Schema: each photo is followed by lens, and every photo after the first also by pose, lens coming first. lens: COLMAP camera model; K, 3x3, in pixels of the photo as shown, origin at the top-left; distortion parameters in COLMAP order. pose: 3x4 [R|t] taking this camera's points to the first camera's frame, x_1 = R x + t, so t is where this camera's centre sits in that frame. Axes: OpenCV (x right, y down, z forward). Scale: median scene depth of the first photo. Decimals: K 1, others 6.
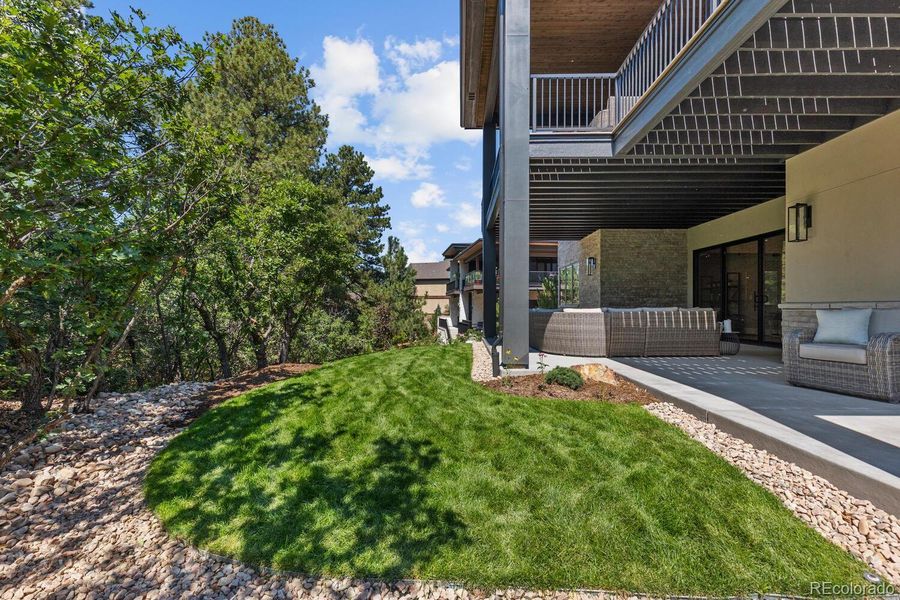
lens RADIAL K [[401.1, 0, 449.7], [0, 401.1, 300.9], [0, 0, 1]] dist [0.001786, -0.001958]
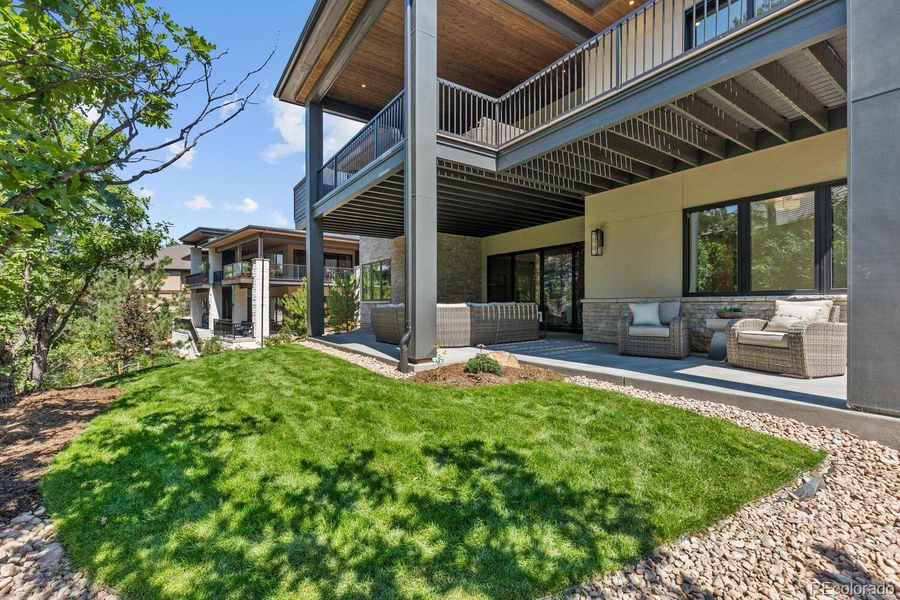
lens RADIAL K [[401.1, 0, 449.8], [0, 401.1, 303.1], [0, 0, 1]] dist [0.001786, -0.001958]
pose [[0.810545, -0.007157, 0.585633, -0.383208], [-0.001980, 0.999886, 0.014961, 0.000711], [-0.585674, -0.013287, 0.810438, 0.142339]]
